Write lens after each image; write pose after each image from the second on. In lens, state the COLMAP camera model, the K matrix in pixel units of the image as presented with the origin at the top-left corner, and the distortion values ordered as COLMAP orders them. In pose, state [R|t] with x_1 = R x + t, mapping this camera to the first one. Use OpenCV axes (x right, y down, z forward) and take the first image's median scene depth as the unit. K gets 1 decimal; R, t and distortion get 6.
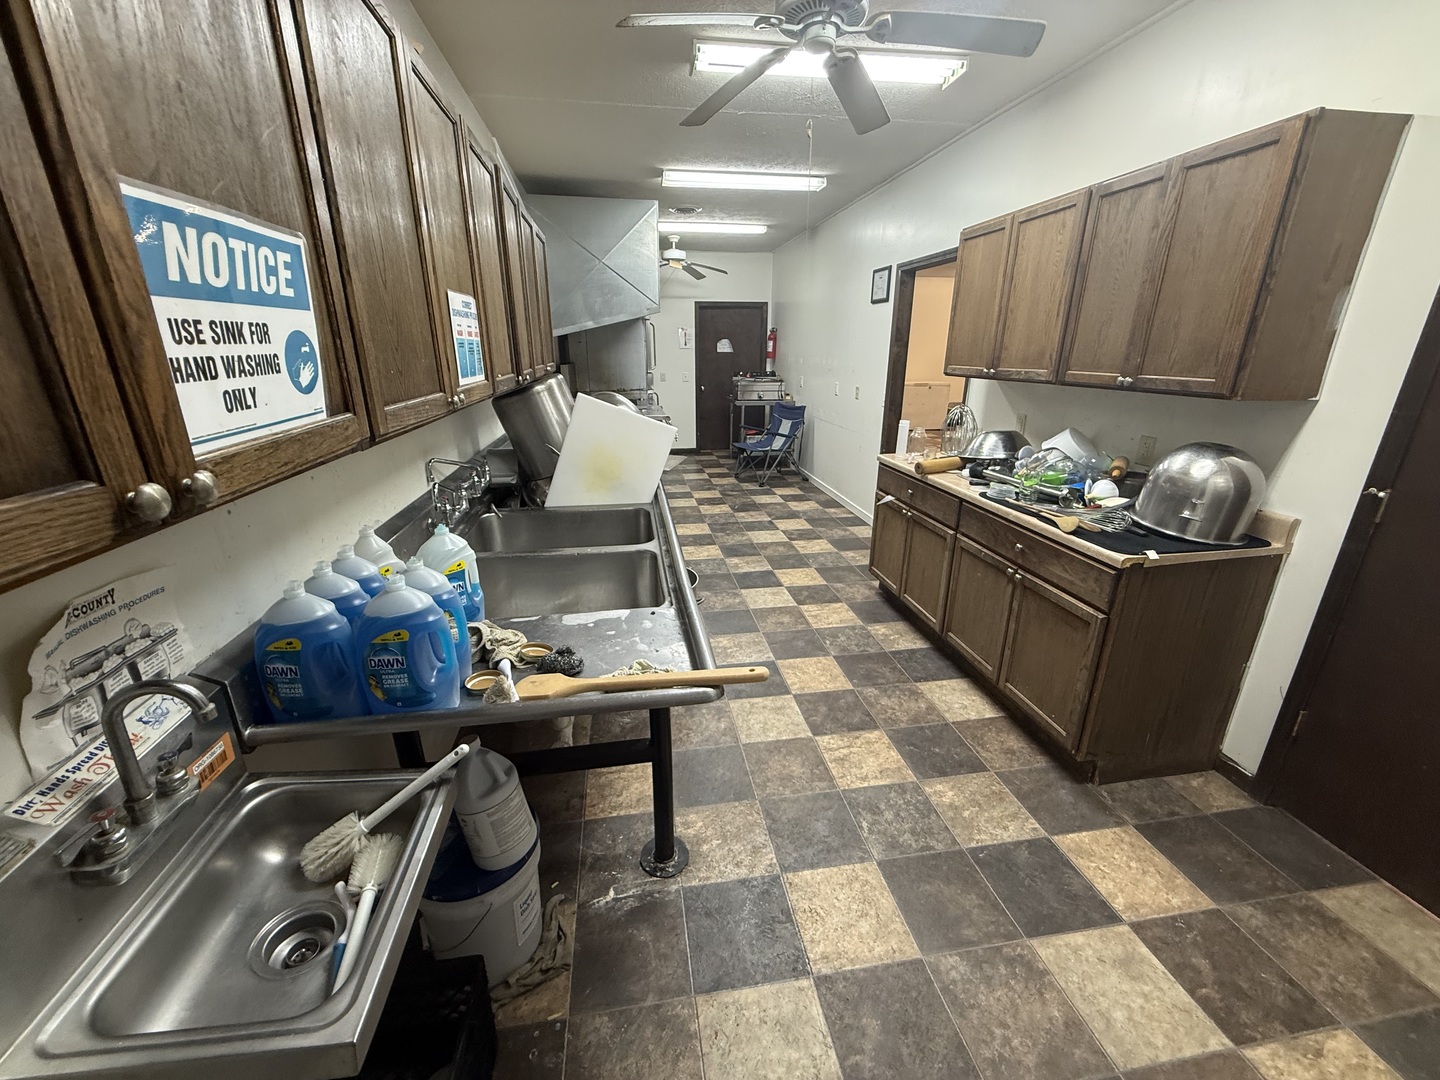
lens RADIAL K [[570.8, 0, 713.0], [0, 570.8, 538.9], [0, 0, 1]] dist [-0.001455, 0.000000]
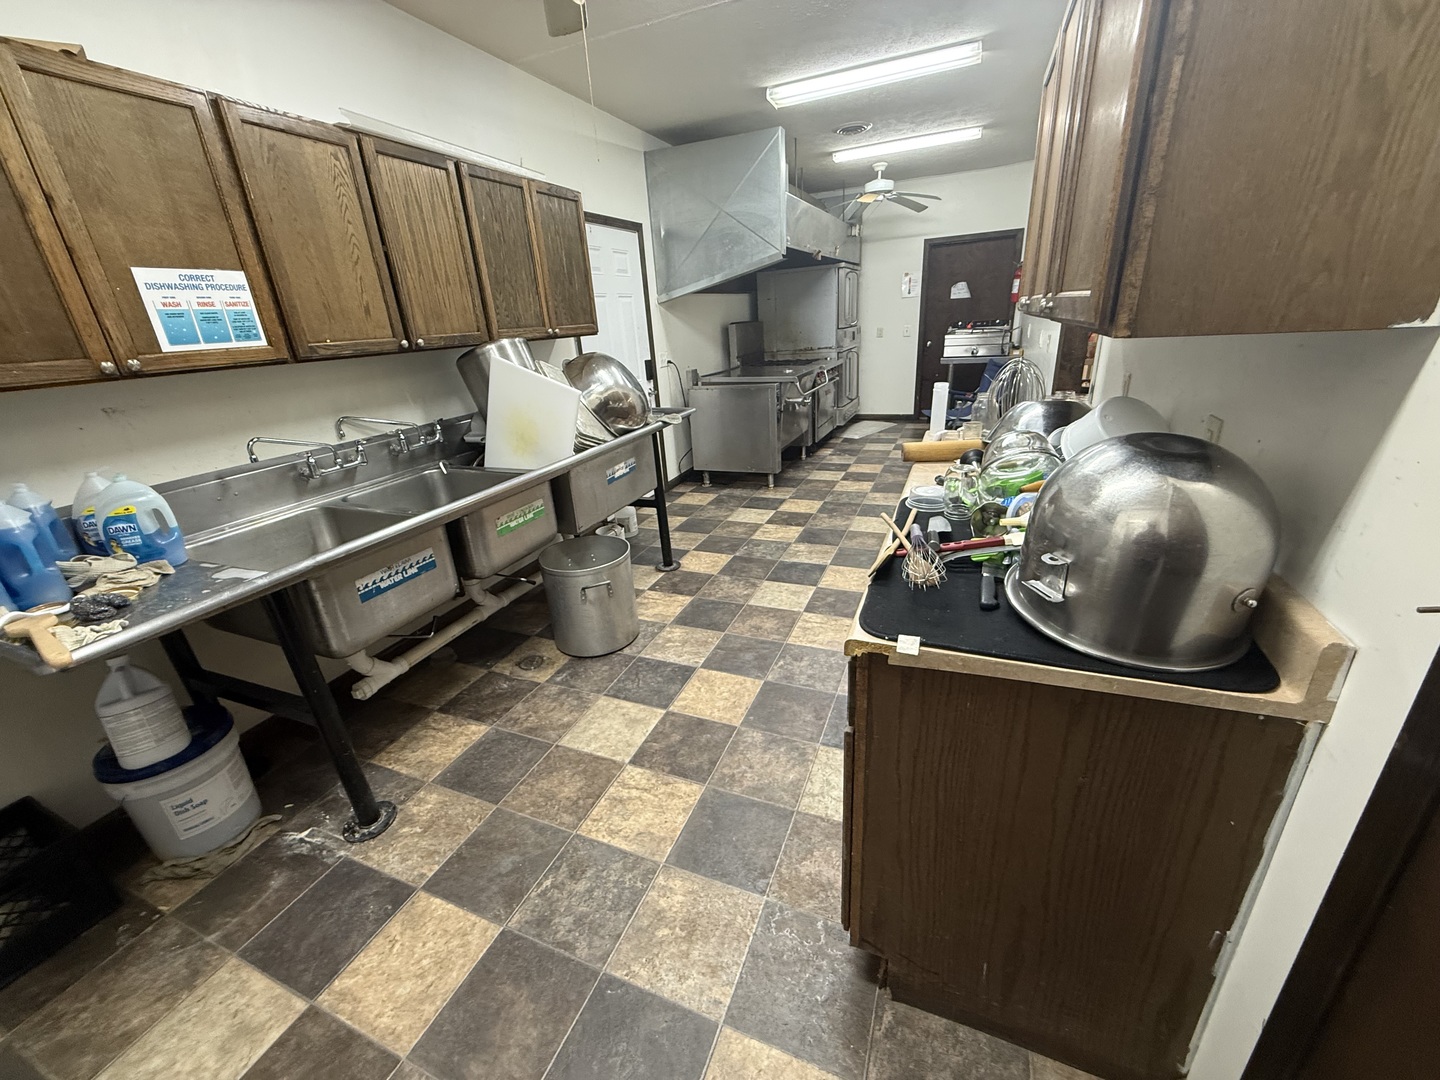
lens RADIAL K [[570.8, 0, 714.1], [0, 570.8, 539.3], [0, 0, 1]] dist [-0.001455, 0.000000]
pose [[0.848301, 0.140854, -0.510436, 0.765900], [-0.107800, 0.989723, 0.093958, -0.085579], [0.518425, -0.024679, 0.854767, 0.406876]]
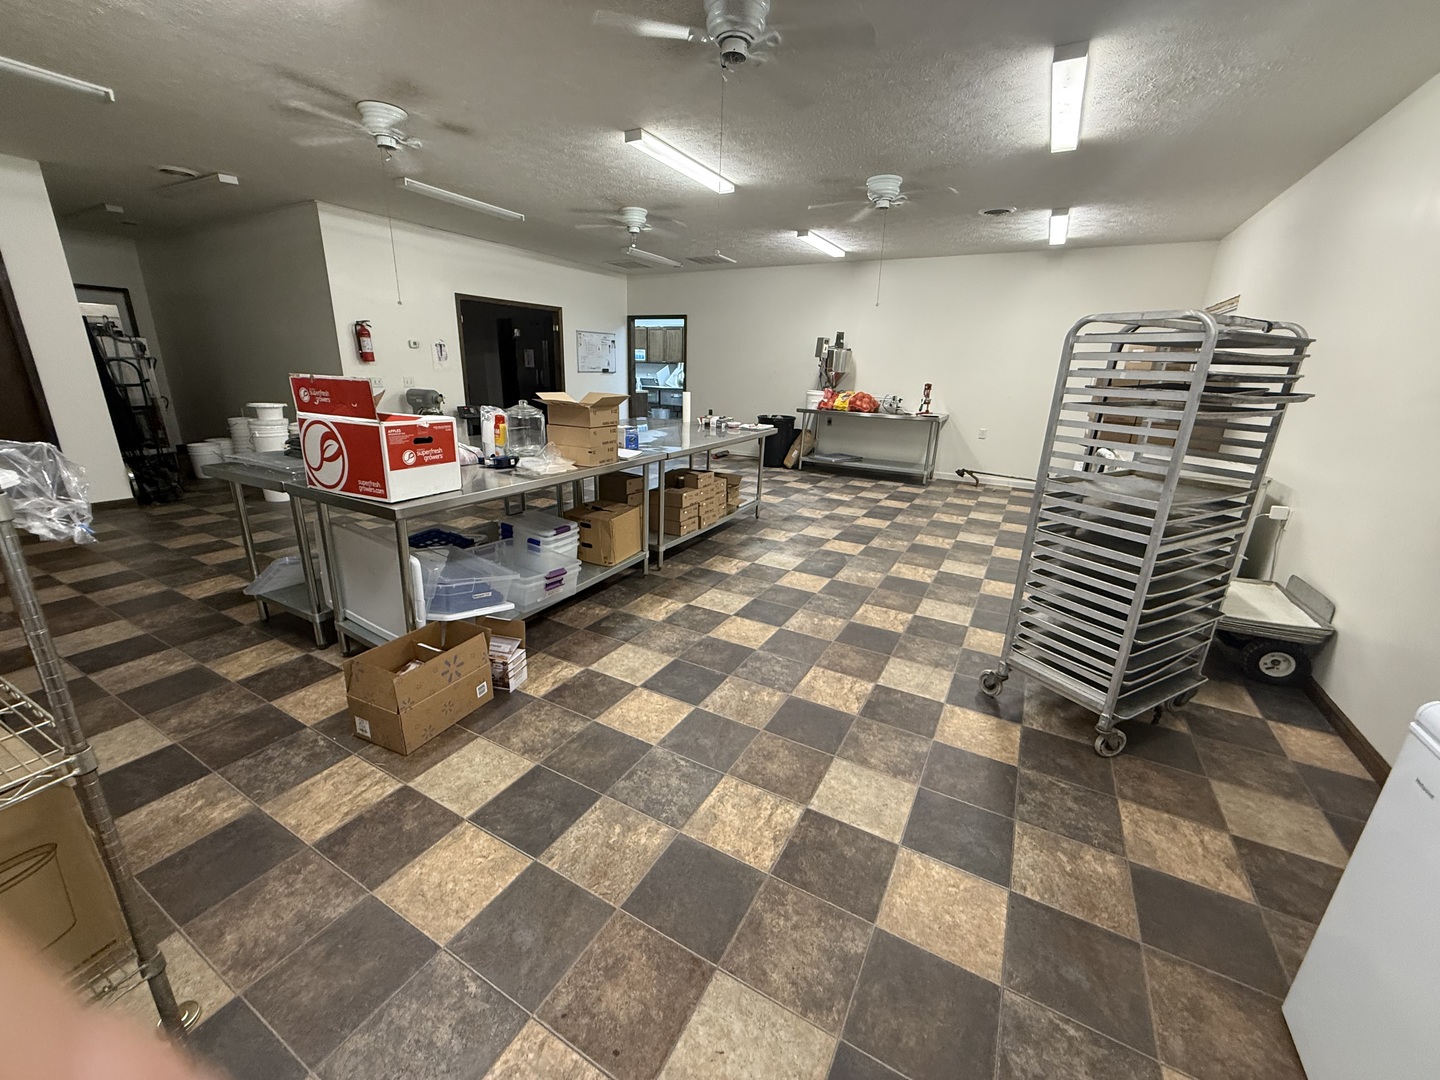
lens RADIAL K [[570.8, 0, 713.6], [0, 570.8, 537.0], [0, 0, 1]] dist [-0.001455, 0.000000]
pose [[-0.618708, 0.210011, -0.757031, 0.898499], [-0.280940, 0.840745, 0.462840, -0.354812], [0.733672, 0.499043, -0.461175, 1.242376]]
